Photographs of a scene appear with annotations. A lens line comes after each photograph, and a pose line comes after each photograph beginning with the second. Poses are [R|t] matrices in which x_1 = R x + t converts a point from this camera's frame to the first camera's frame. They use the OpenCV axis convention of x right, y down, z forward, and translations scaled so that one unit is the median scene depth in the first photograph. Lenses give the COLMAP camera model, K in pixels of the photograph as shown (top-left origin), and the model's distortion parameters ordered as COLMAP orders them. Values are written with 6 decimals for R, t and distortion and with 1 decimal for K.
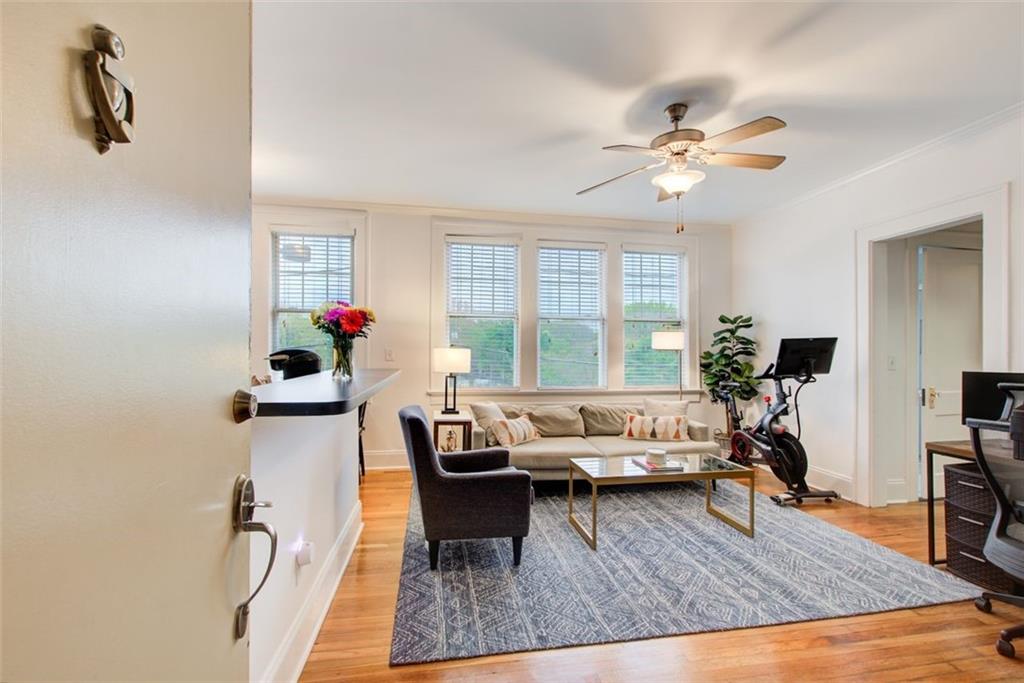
lens RADIAL K [[451.3, 0, 514.0], [0, 451.3, 346.6], [0, 0, 1]] dist [-0.000676, 0.000038]
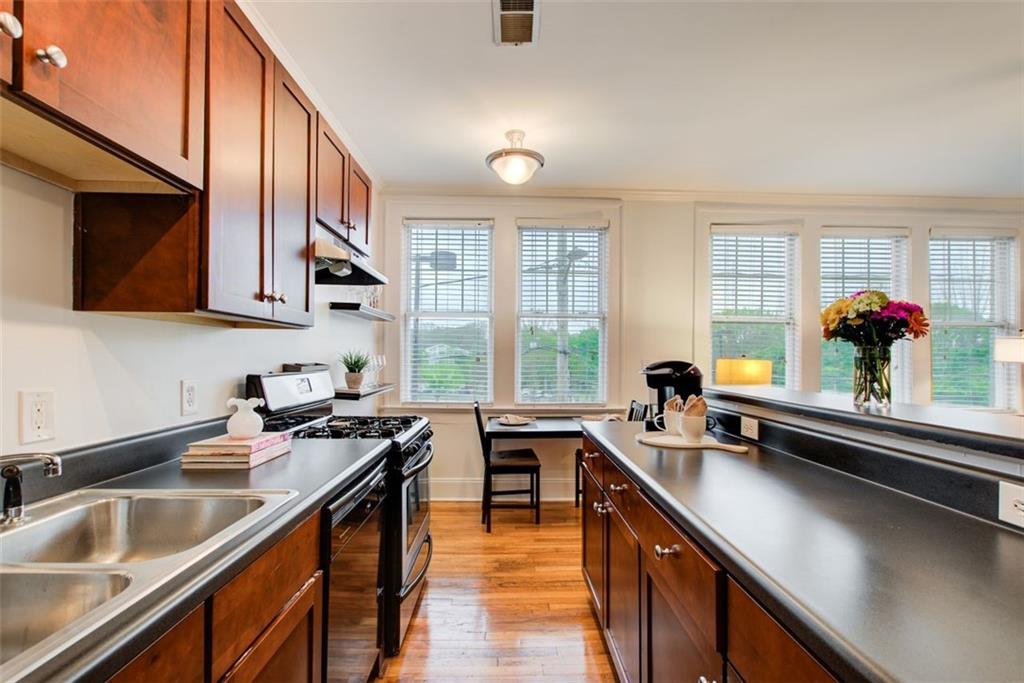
lens RADIAL K [[457.6, 0, 514.7], [0, 457.6, 355.2], [0, 0, 1]] dist [-0.008325, 0.000106]
pose [[0.987899, 0.001781, -0.155086, -0.494394], [-0.002071, 0.999996, -0.001709, -0.001584], [0.155082, 0.002010, 0.987900, 0.134939]]
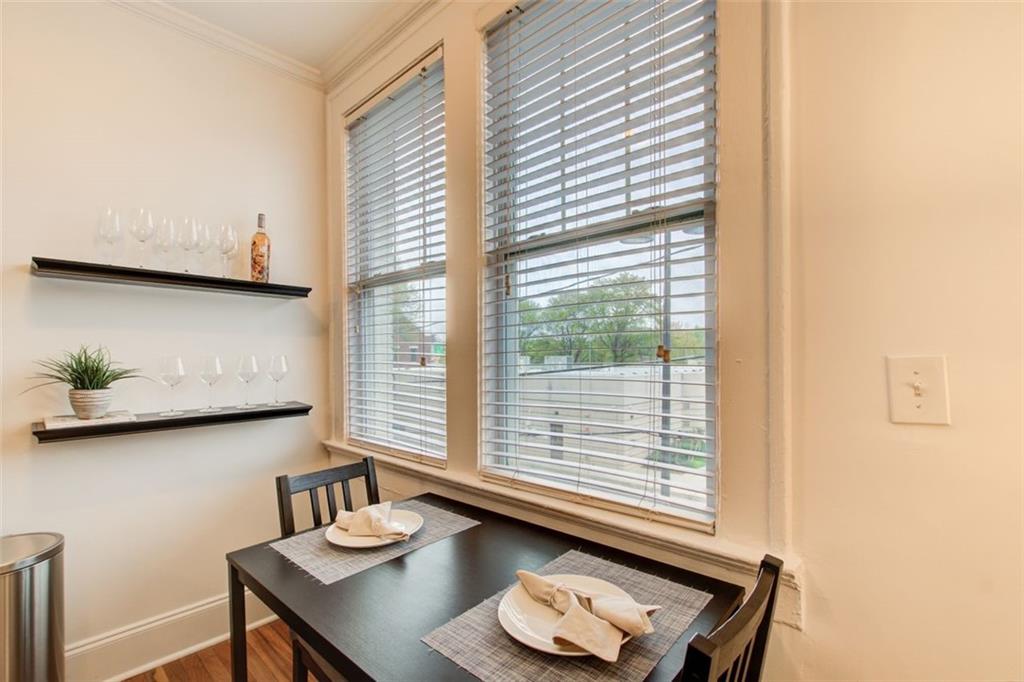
lens RADIAL K [[457.6, 0, 514.7], [0, 457.6, 354.7], [0, 0, 1]] dist [-0.008325, 0.000106]
pose [[0.618082, -0.003931, -0.786104, -0.294742], [0.006754, 0.999977, 0.000310, -0.000356], [0.786084, -0.005500, 0.618095, 0.949455]]
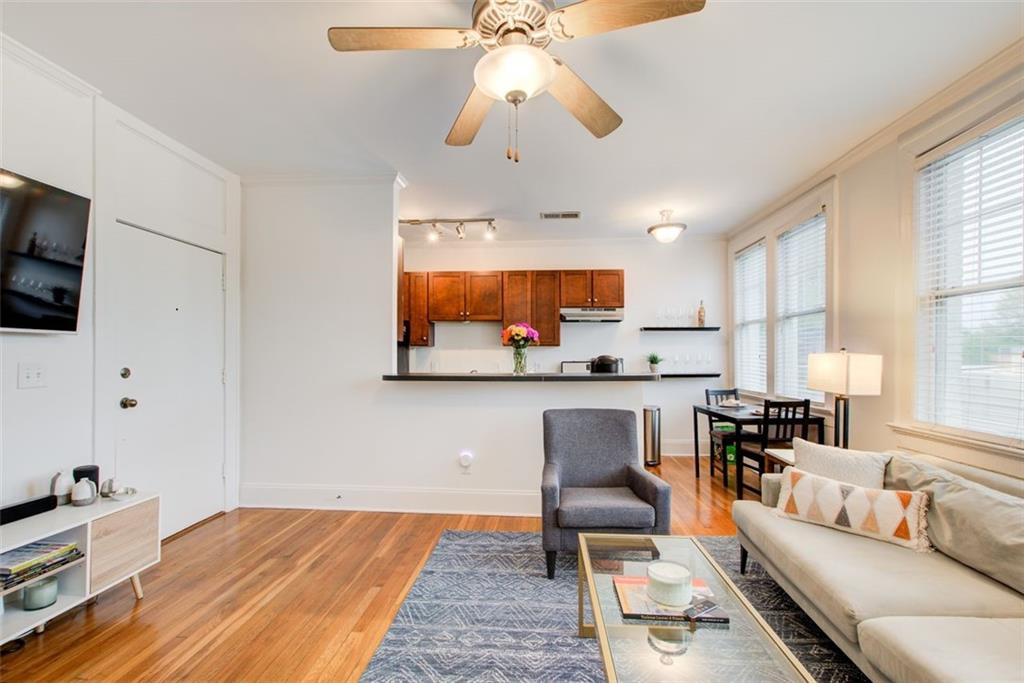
lens RADIAL K [[457.6, 0, 514.7], [0, 457.6, 355.2], [0, 0, 1]] dist [-0.008325, 0.000106]
pose [[-0.236666, -0.005028, -0.971578, 0.679038], [0.004172, 0.999972, -0.006191, 0.009017], [0.971582, -0.005519, -0.236638, 0.808329]]
